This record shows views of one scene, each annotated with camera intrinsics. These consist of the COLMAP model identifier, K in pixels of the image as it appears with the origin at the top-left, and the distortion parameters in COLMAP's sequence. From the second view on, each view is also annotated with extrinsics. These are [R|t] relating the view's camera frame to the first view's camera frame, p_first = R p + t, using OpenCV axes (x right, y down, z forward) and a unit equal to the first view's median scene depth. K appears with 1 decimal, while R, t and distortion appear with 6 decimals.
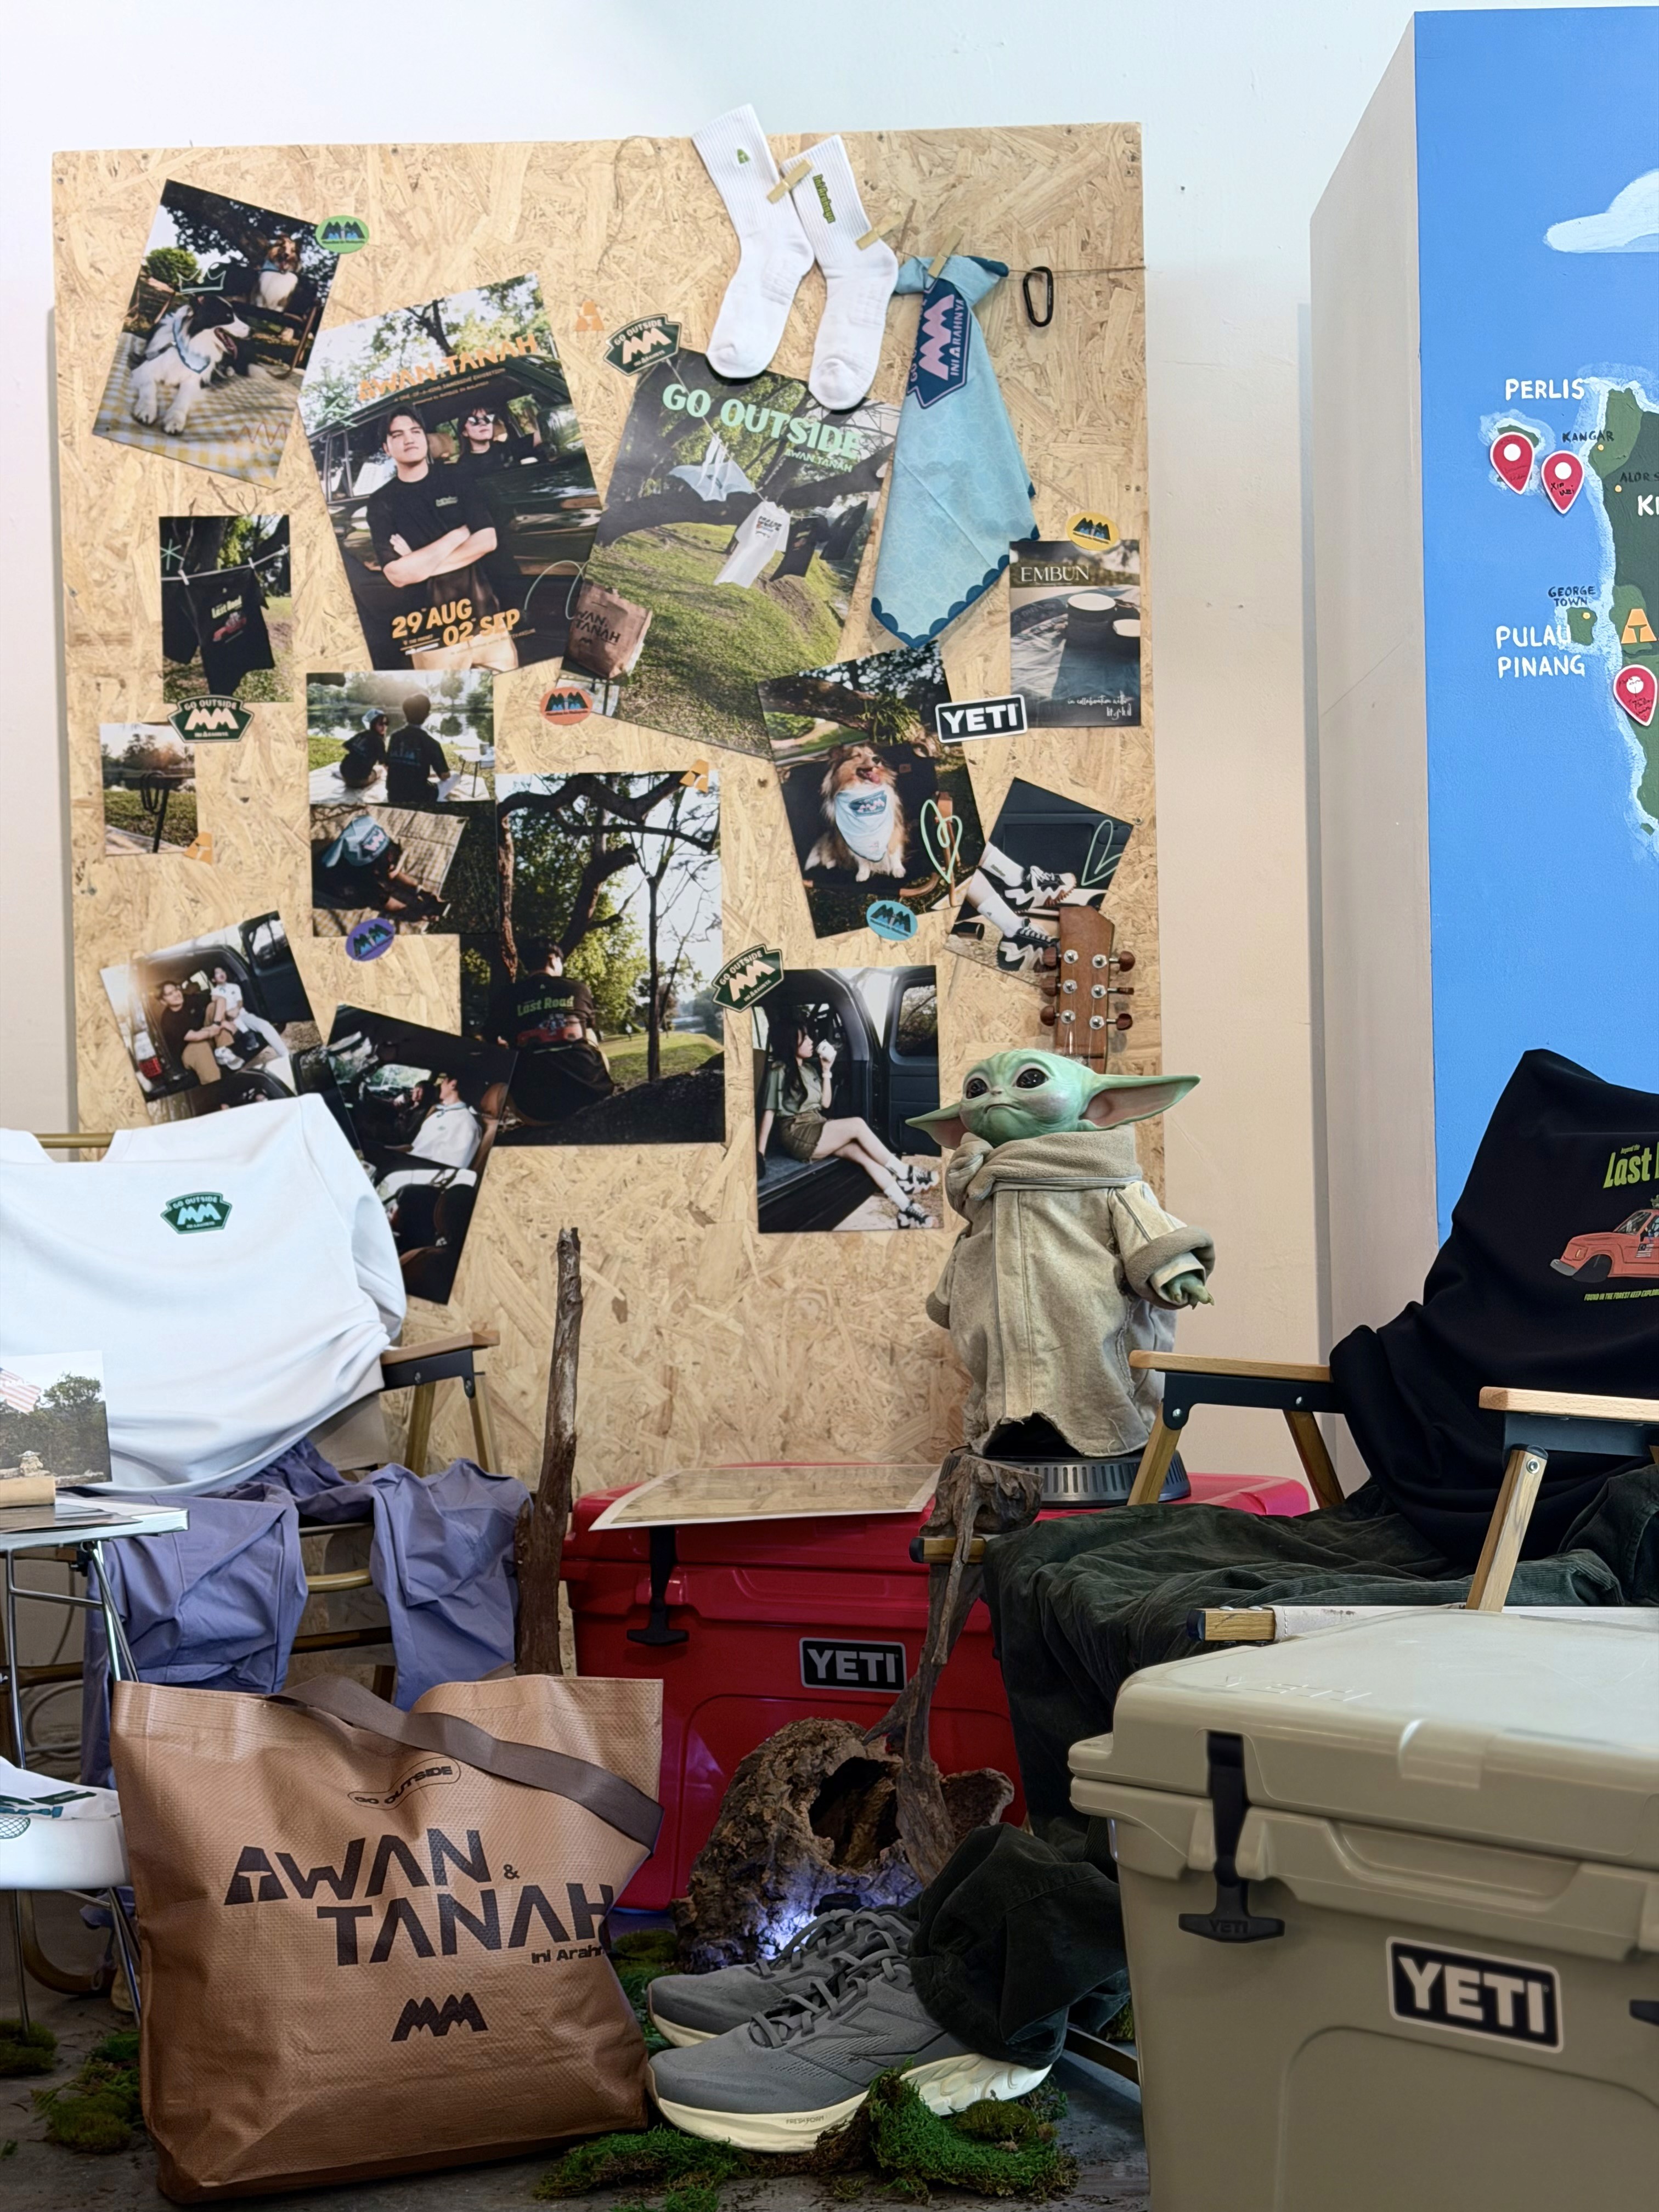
lens RADIAL K [[3104.0, 0, 800.2], [0, 3104.0, 1105.3], [0, 0, 1]] dist [0.292582, -0.924229]
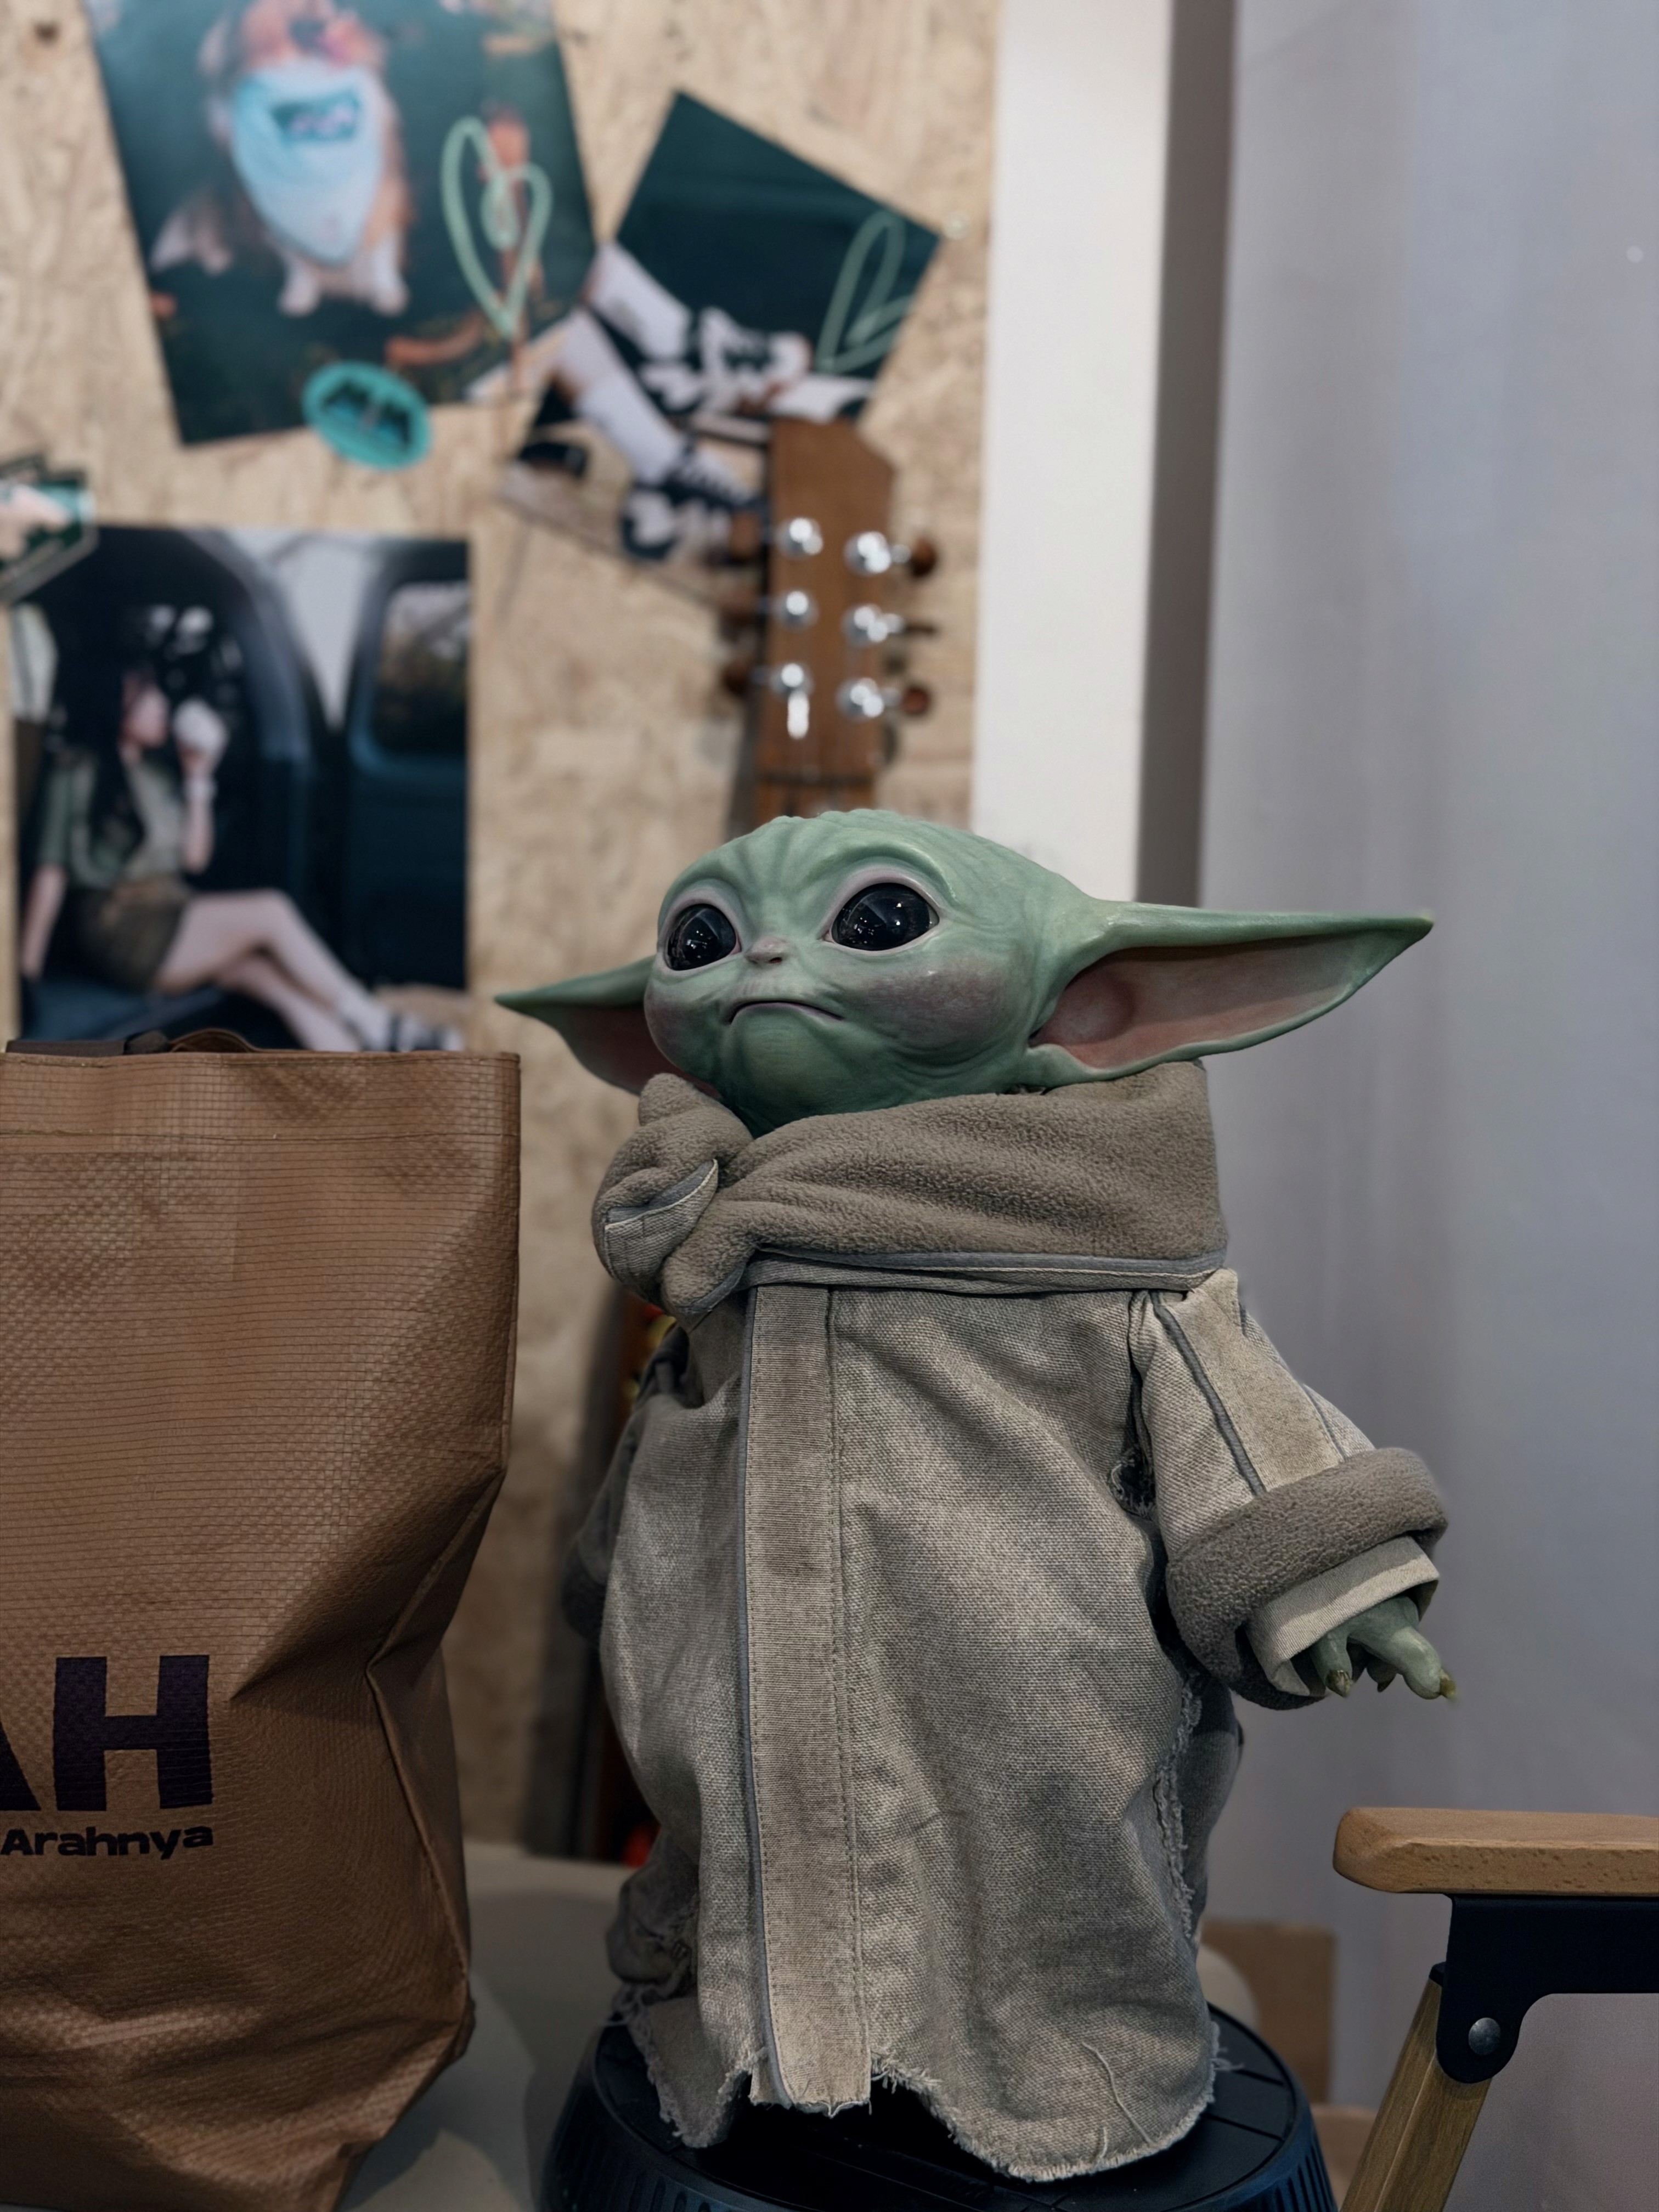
lens RADIAL K [[3104.0, 0, 800.2], [0, 3104.0, 1105.3], [0, 0, 1]] dist [0.292582, -0.924229]
pose [[0.980958, 0.029685, 0.191940, 0.008209], [-0.051065, 0.992901, 0.107422, -0.016949], [-0.187388, -0.115177, 0.975510, 0.572676]]
